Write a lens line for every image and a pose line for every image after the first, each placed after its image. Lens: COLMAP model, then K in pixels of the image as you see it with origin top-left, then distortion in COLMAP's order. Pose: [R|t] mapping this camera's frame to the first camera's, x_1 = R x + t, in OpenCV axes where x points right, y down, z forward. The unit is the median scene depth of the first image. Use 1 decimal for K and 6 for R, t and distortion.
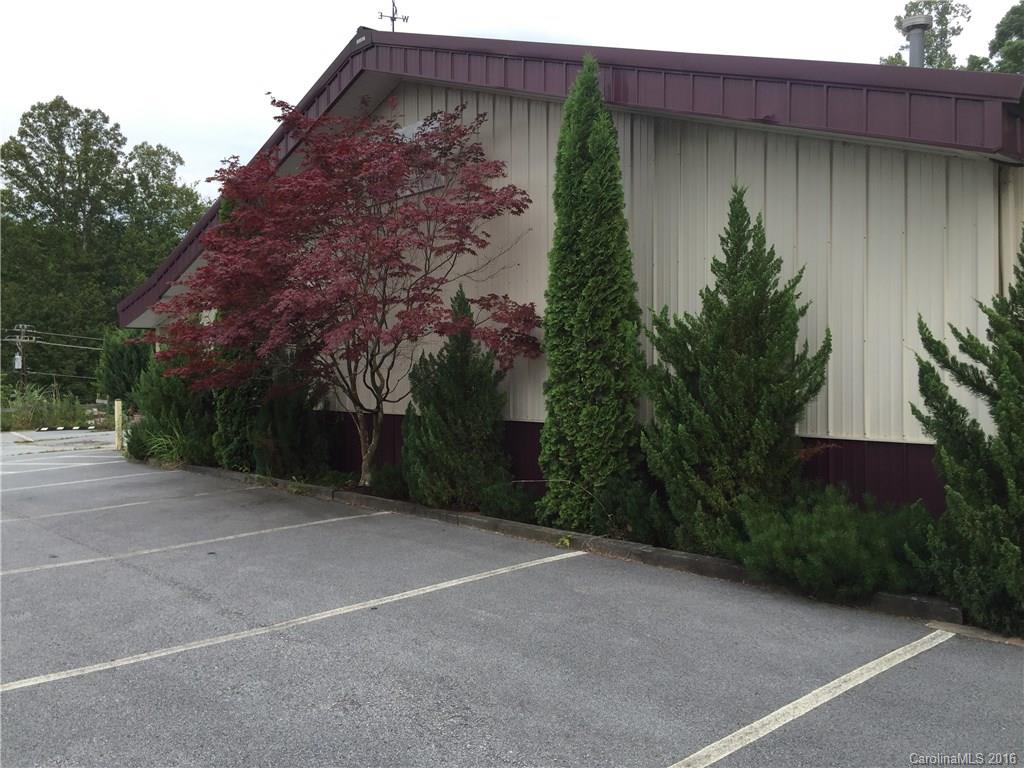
lens RADIAL K [[864.8, 0, 512.0], [0, 864.8, 384.0], [0, 0, 1]] dist [0.014287, -0.008478]
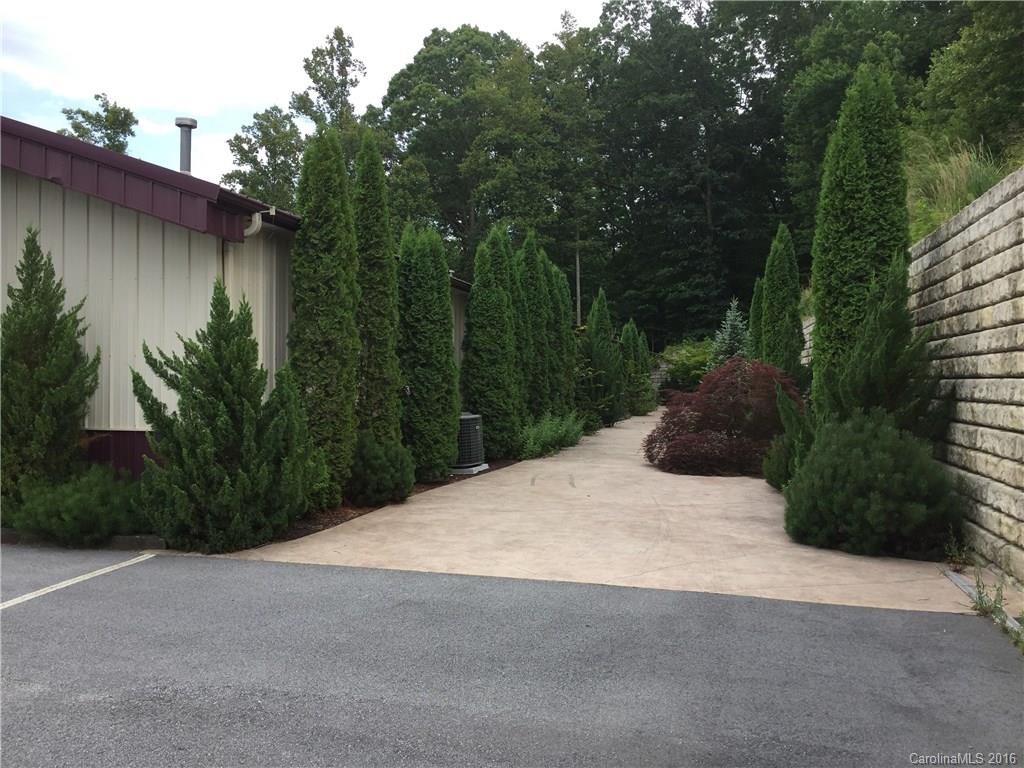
lens RADIAL K [[864.8, 0, 512.0], [0, 864.8, 384.0], [0, 0, 1]] dist [0.014287, -0.008478]
pose [[0.812756, 0.003637, 0.582592, 0.101623], [-0.000223, 0.999982, -0.005932, 0.001479], [-0.582604, 0.004692, 0.812743, -0.426087]]
